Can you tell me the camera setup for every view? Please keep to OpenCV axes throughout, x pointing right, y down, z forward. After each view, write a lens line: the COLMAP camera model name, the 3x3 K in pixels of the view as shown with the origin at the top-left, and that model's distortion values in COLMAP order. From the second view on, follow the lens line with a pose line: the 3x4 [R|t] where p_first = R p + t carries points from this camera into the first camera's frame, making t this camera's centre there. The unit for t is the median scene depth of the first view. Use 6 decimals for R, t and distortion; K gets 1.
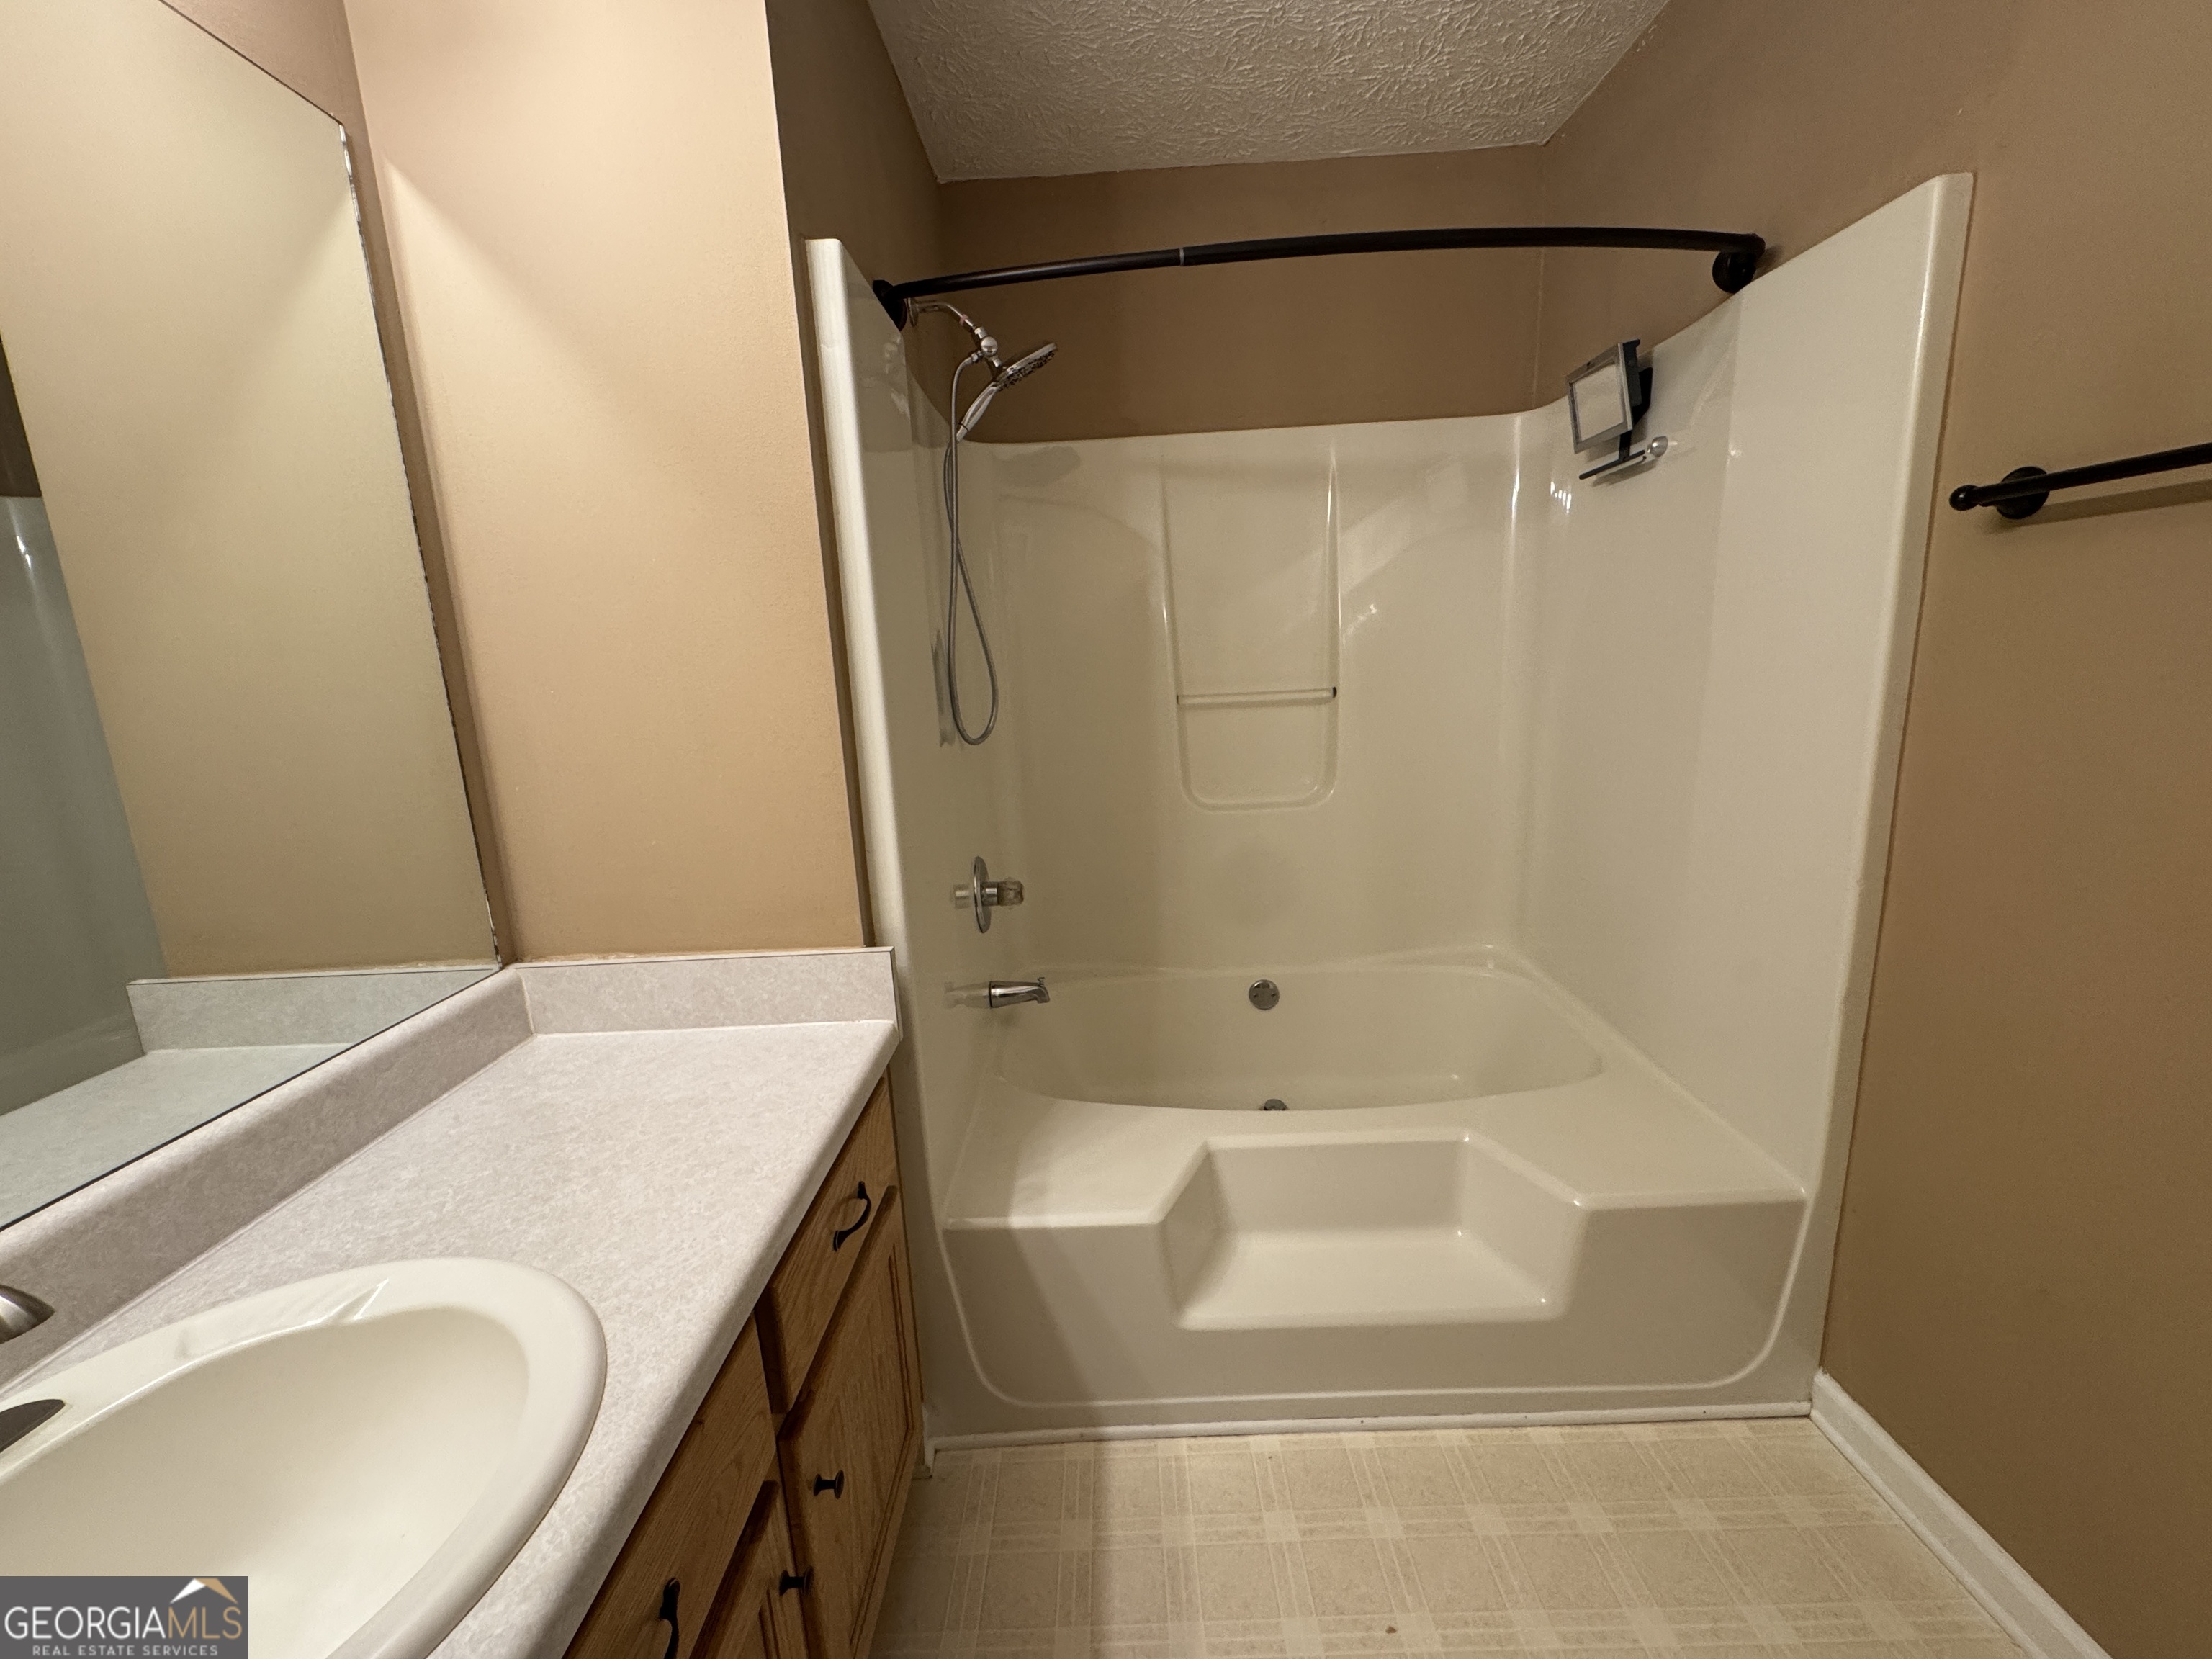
lens RADIAL K [[884.7, 0, 1104.4], [0, 884.7, 831.4], [0, 0, 1]] dist [-0.000622, -0.000004]
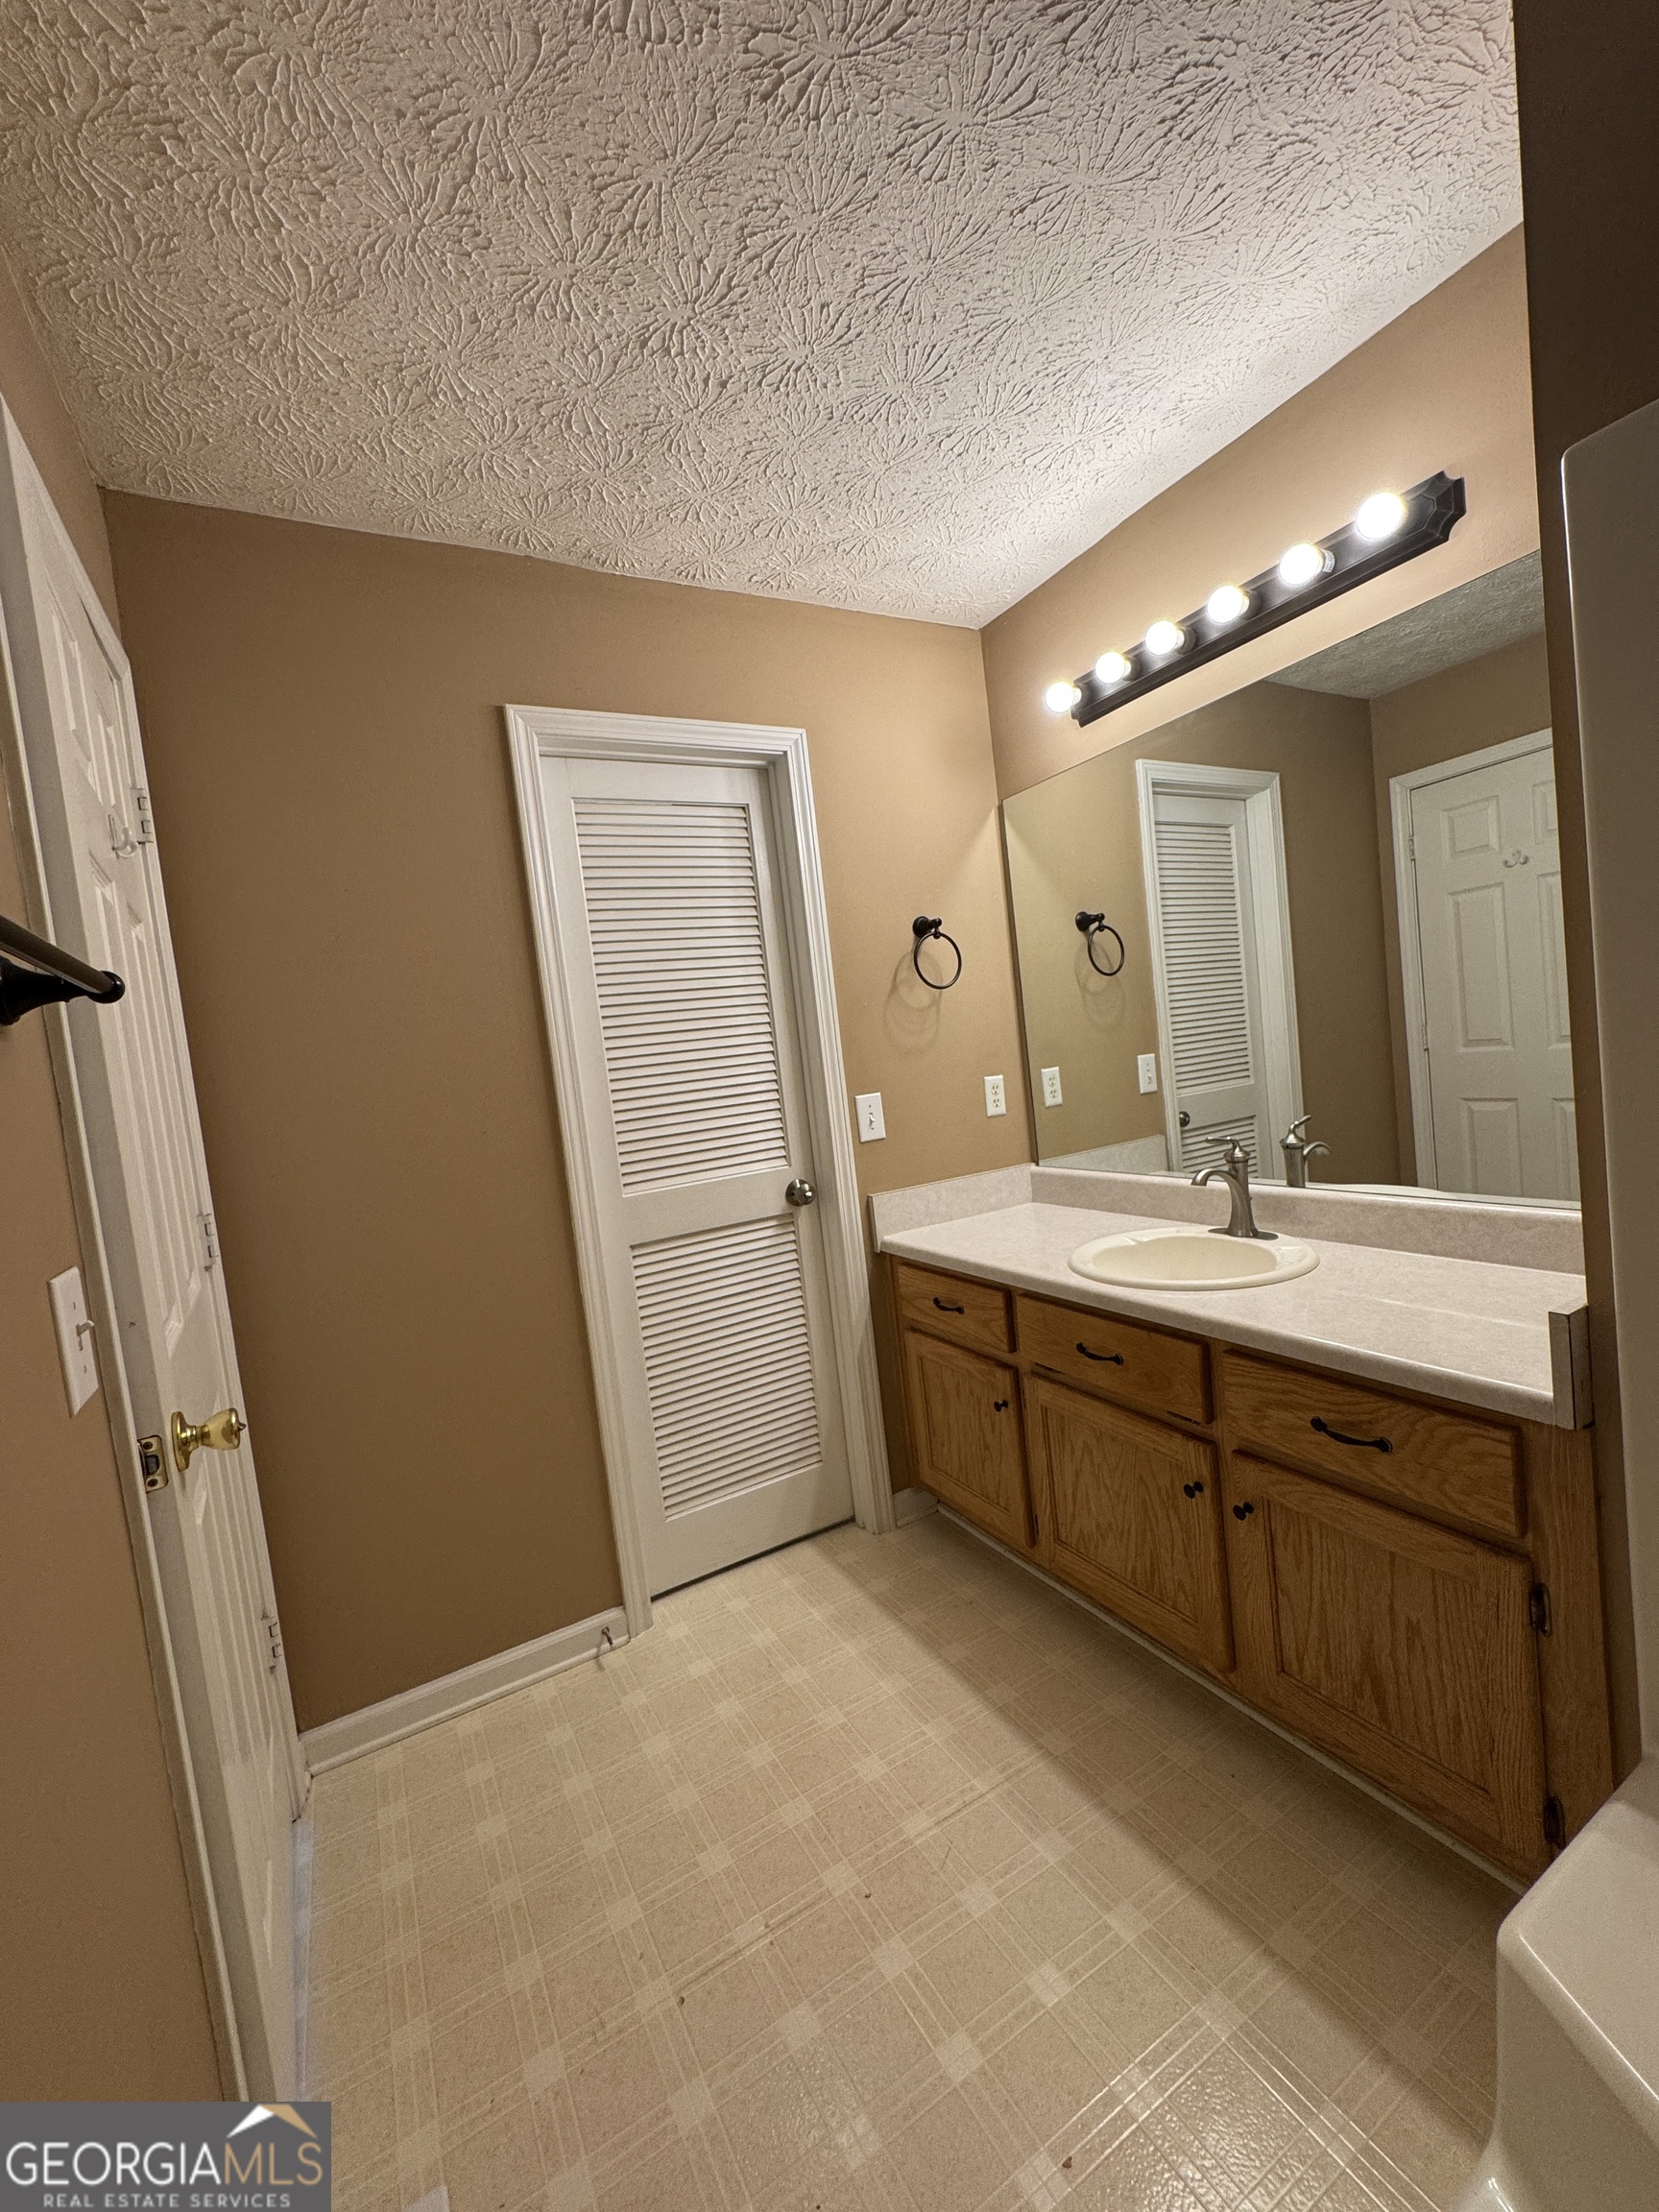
lens RADIAL K [[884.7, 0, 828.7], [0, 884.7, 1106.6], [0, 0, 1]] dist [-0.000622, -0.000004]
pose [[-0.853090, 0.177267, -0.490727, 0.981267], [0.054599, 0.965683, 0.253921, -0.413115], [0.518899, 0.189824, -0.833493, 1.805511]]
